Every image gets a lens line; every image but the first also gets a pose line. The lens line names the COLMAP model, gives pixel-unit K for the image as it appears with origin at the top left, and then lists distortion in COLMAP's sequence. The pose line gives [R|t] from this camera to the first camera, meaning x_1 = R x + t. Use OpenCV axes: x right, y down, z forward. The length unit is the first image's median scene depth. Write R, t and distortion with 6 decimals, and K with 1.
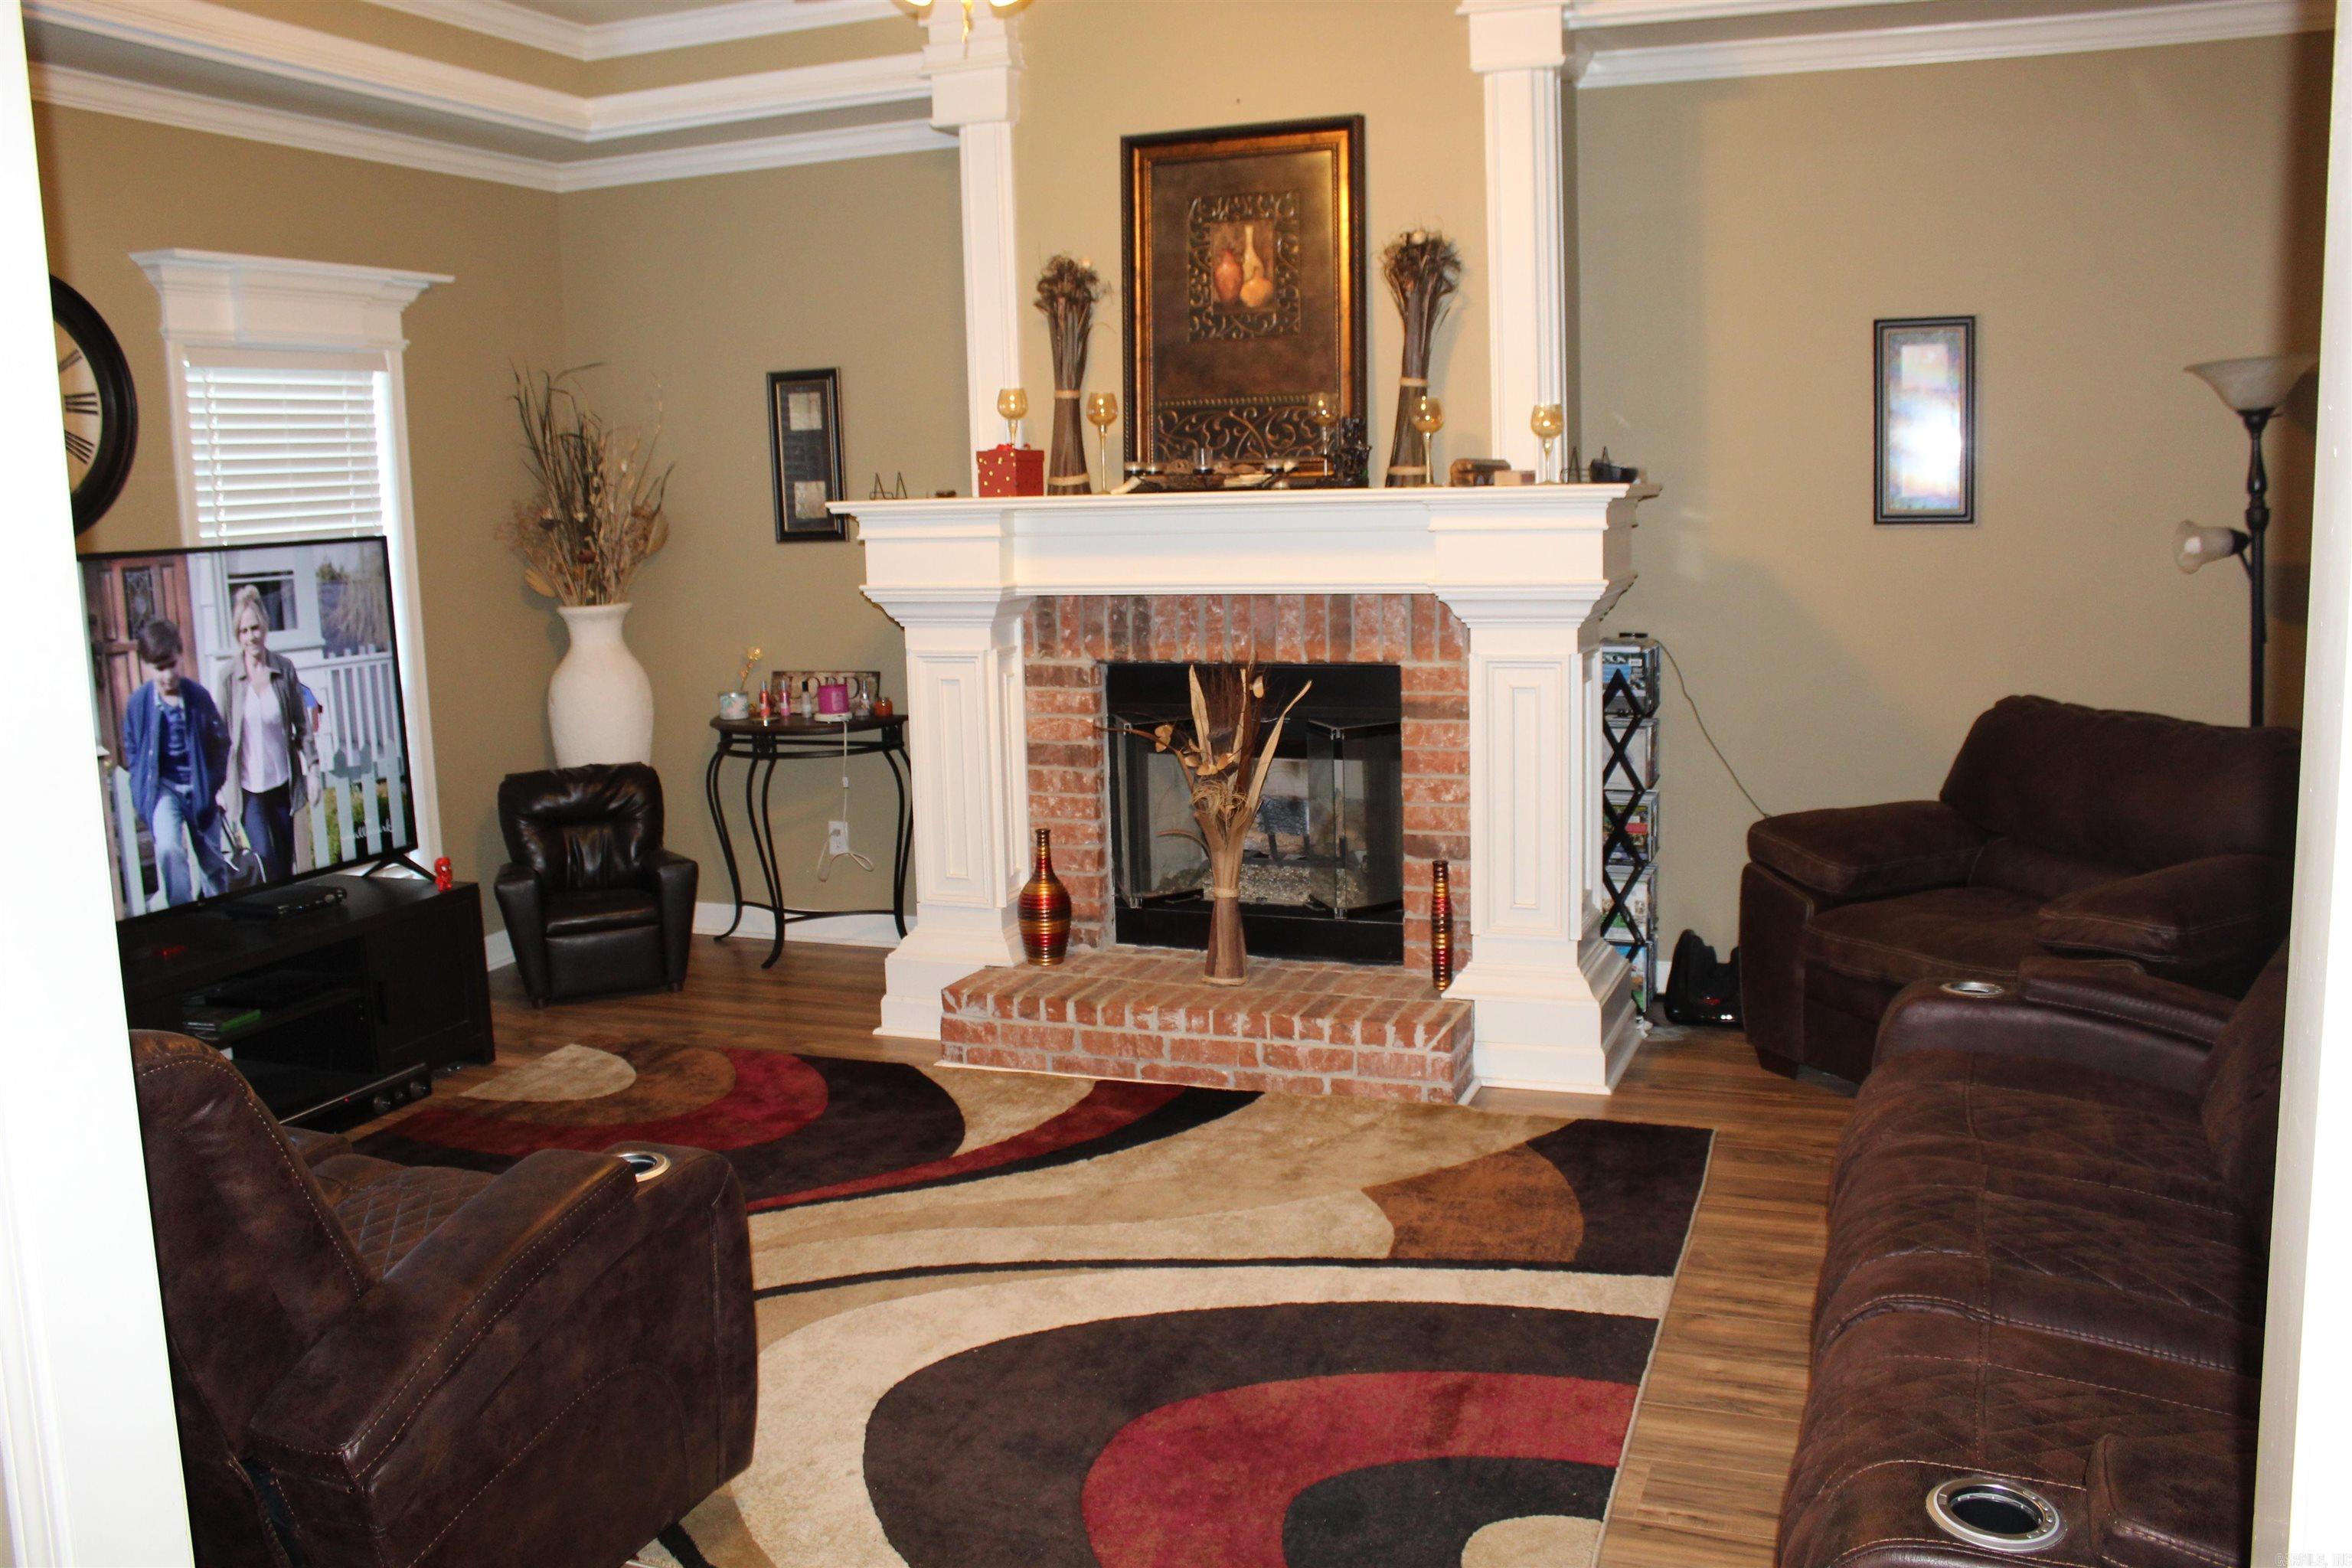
lens RADIAL K [[2000.7, 0, 1178.2], [0, 2000.7, 767.5], [0, 0, 1]] dist [-0.170696, 0.162724]
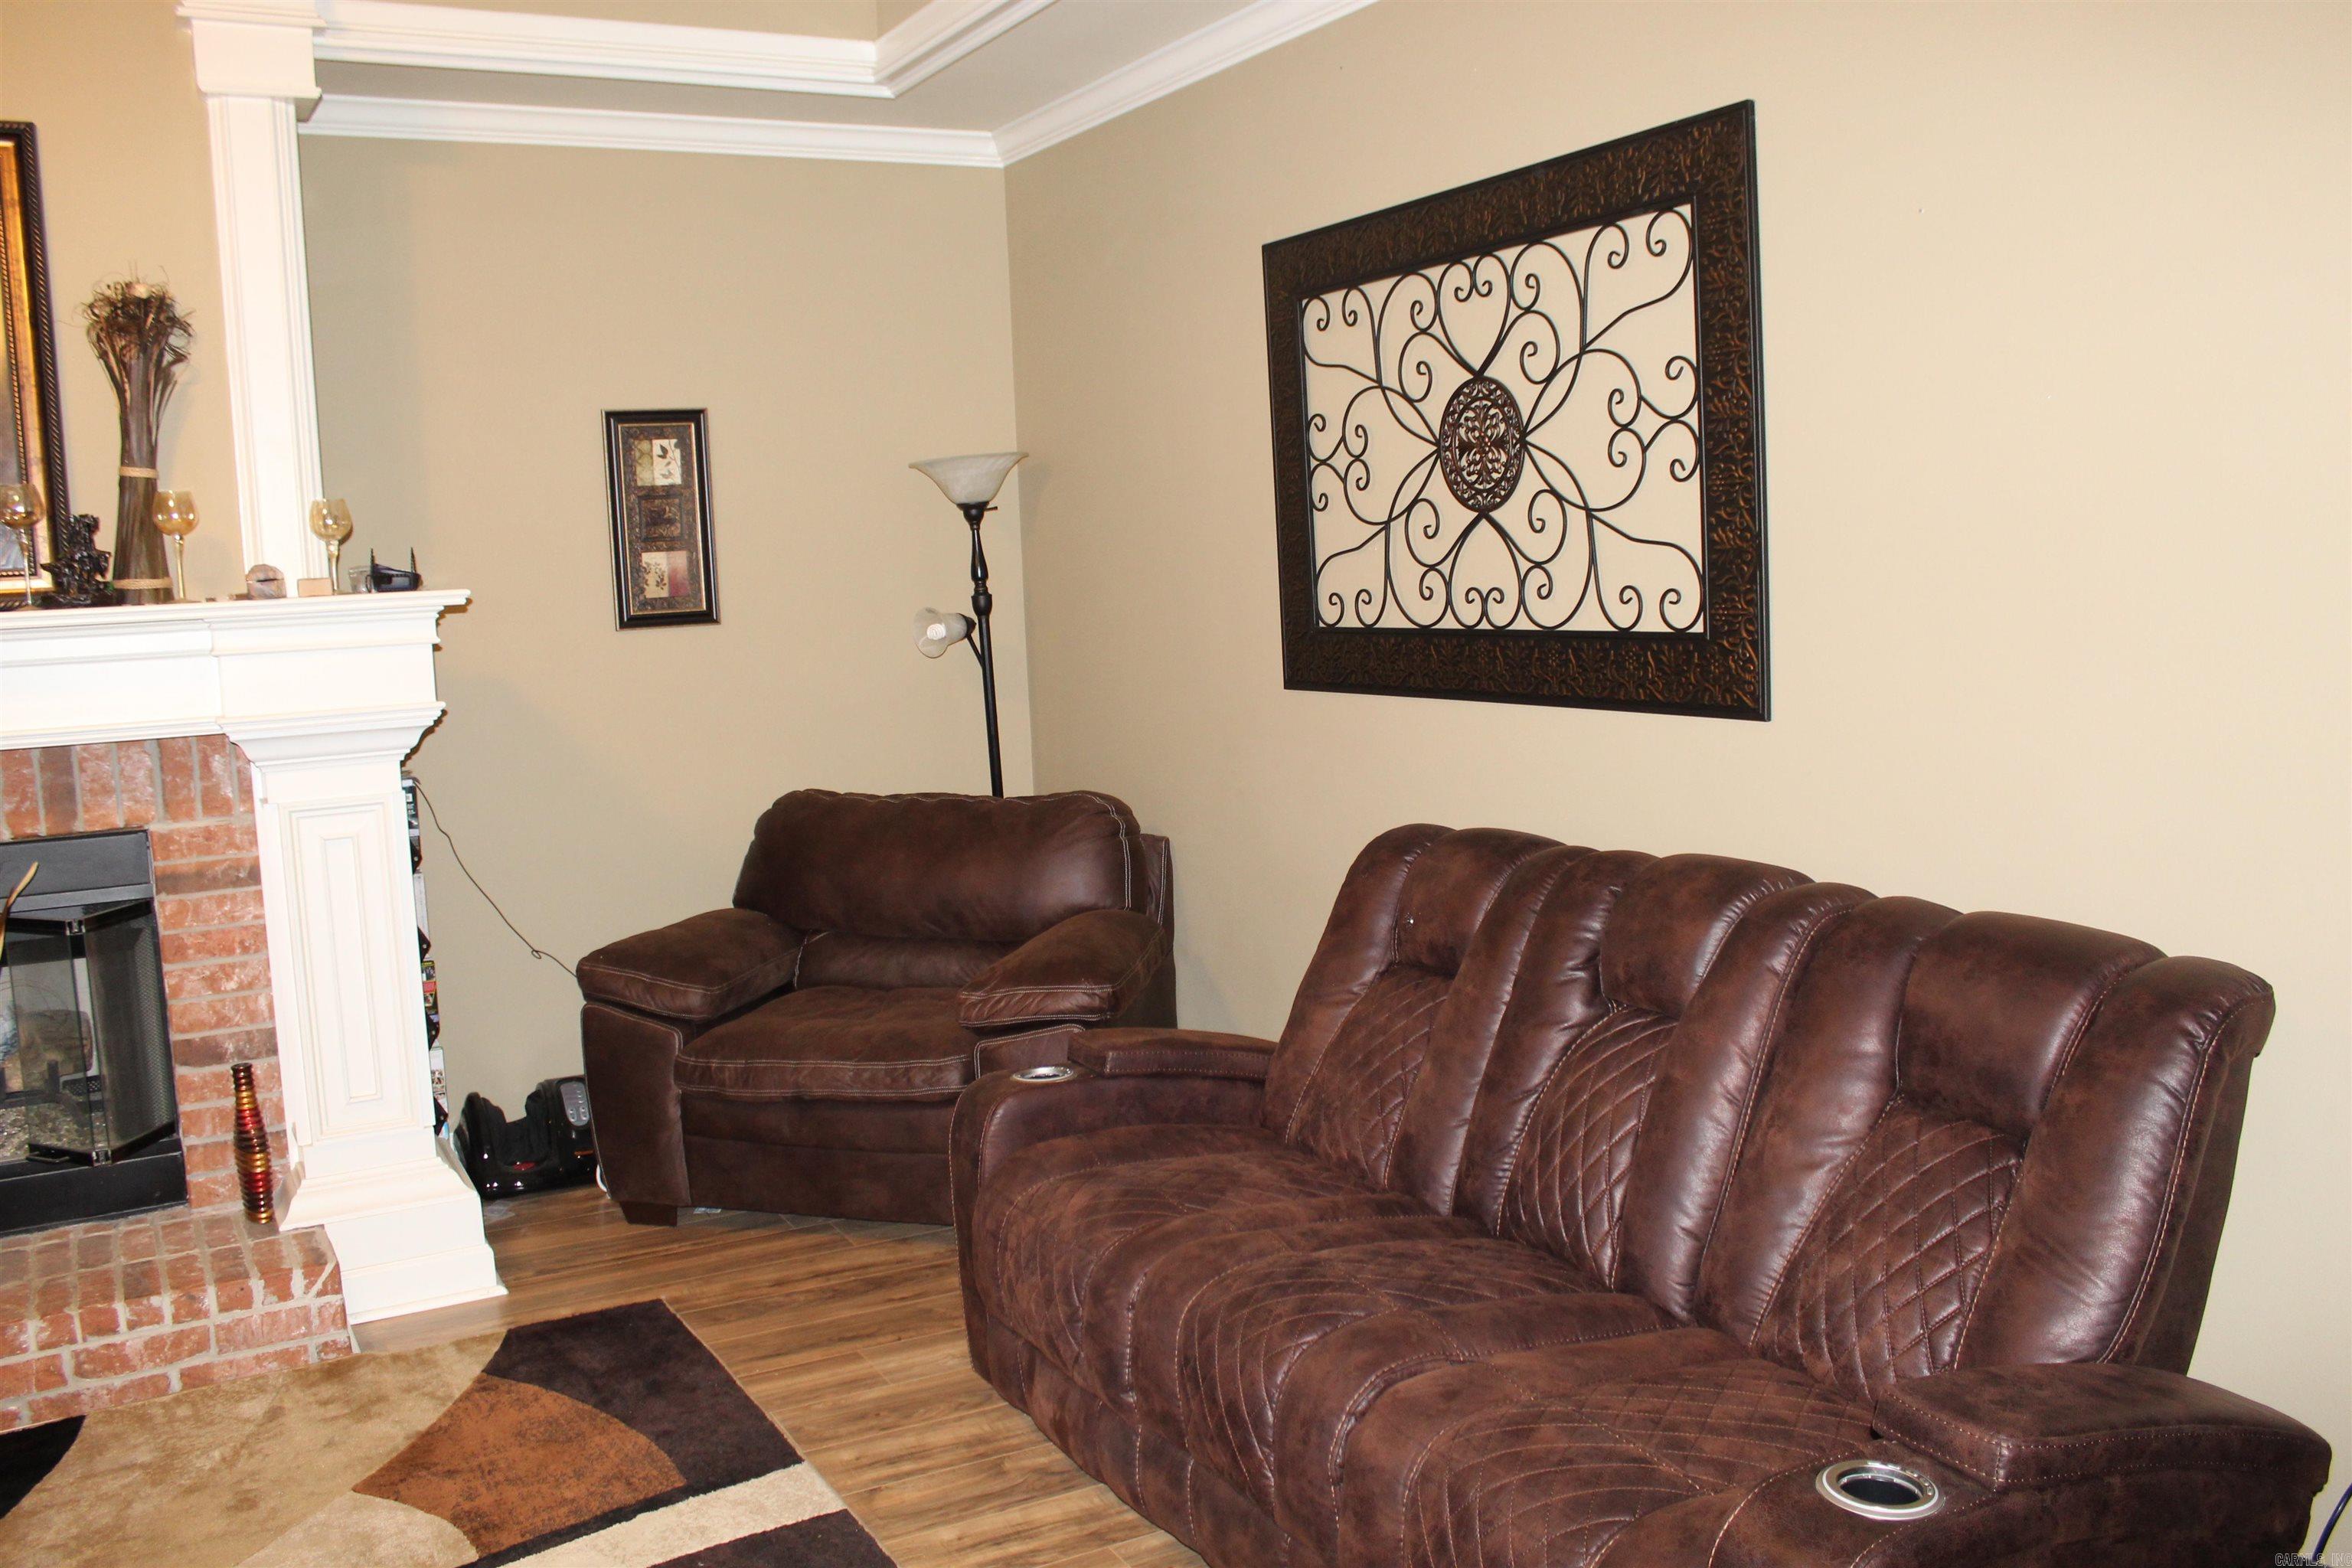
lens RADIAL K [[2000.7, 0, 1178.2], [0, 2000.7, 767.5], [0, 0, 1]] dist [-0.170696, 0.162724]
pose [[0.632463, -0.082467, 0.770188, -0.229243], [0.129954, 0.991520, -0.000550, -0.023362], [-0.763611, 0.100437, 0.637817, 0.209442]]
